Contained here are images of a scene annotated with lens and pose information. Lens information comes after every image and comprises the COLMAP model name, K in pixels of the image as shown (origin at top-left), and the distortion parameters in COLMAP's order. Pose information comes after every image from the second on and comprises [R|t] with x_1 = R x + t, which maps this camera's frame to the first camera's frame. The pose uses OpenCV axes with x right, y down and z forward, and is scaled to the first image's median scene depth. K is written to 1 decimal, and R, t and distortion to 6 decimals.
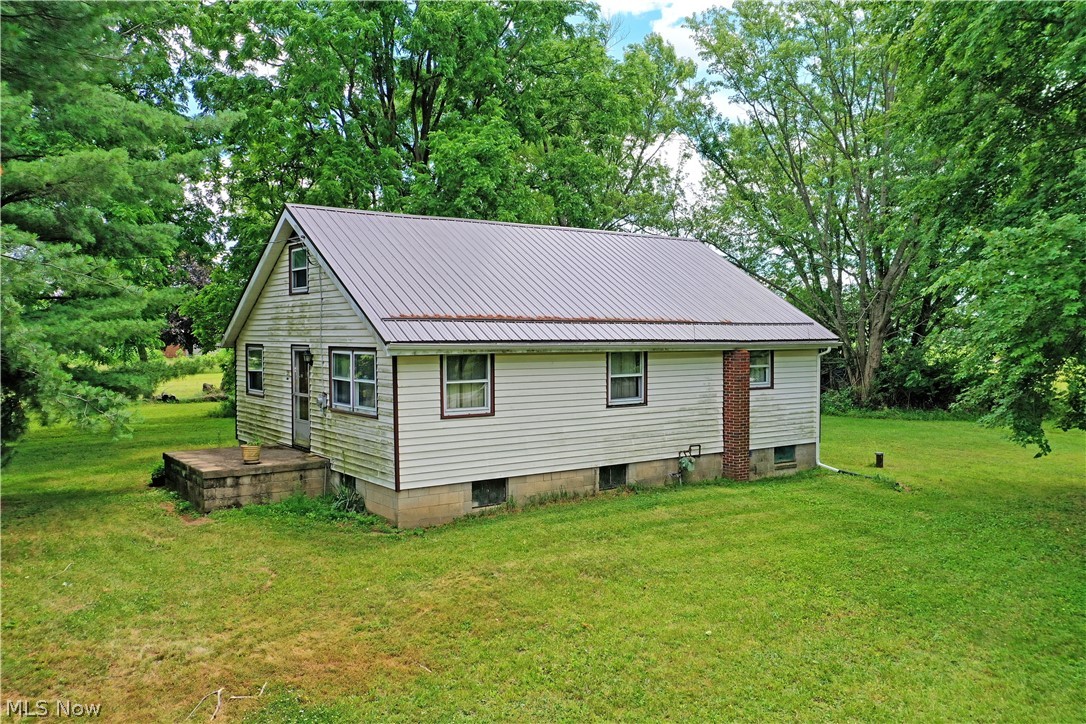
lens RADIAL K [[861.3, 0, 543.9], [0, 861.3, 363.5], [0, 0, 1]] dist [0.025772, -0.010295]
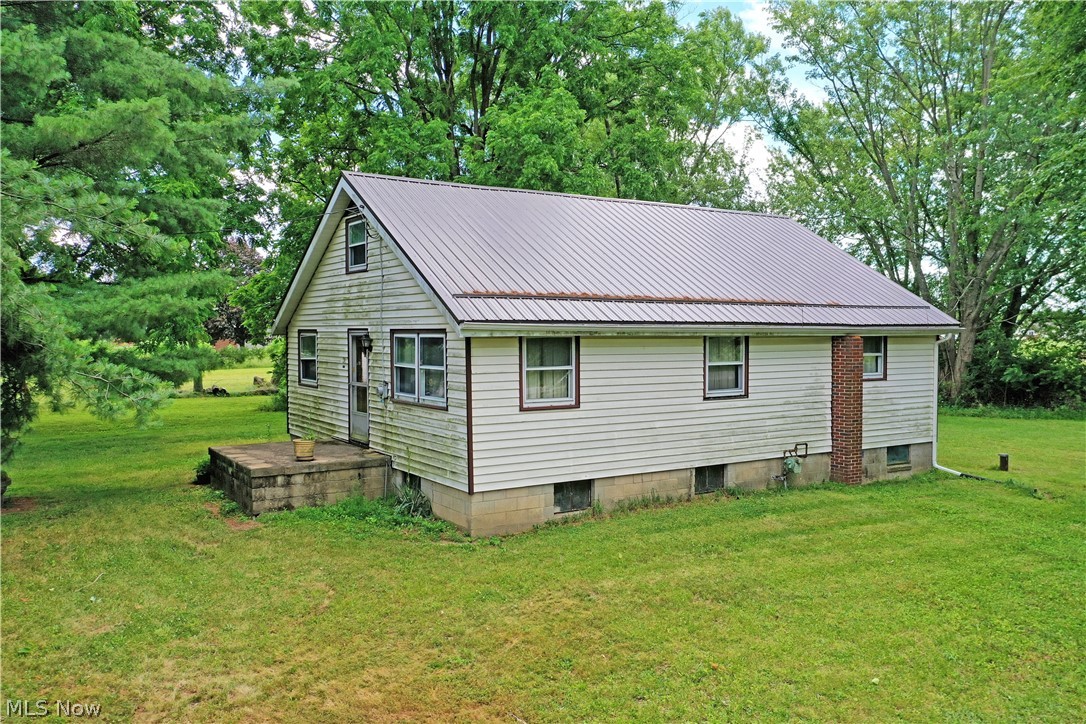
lens RADIAL K [[861.3, 0, 543.4], [0, 861.3, 360.8], [0, 0, 1]] dist [0.025772, -0.010295]
pose [[0.998600, 0.002671, -0.052830, -0.046066], [-0.002693, 0.999996, -0.000338, 0.013069], [0.052829, 0.000480, 0.998603, 0.124355]]
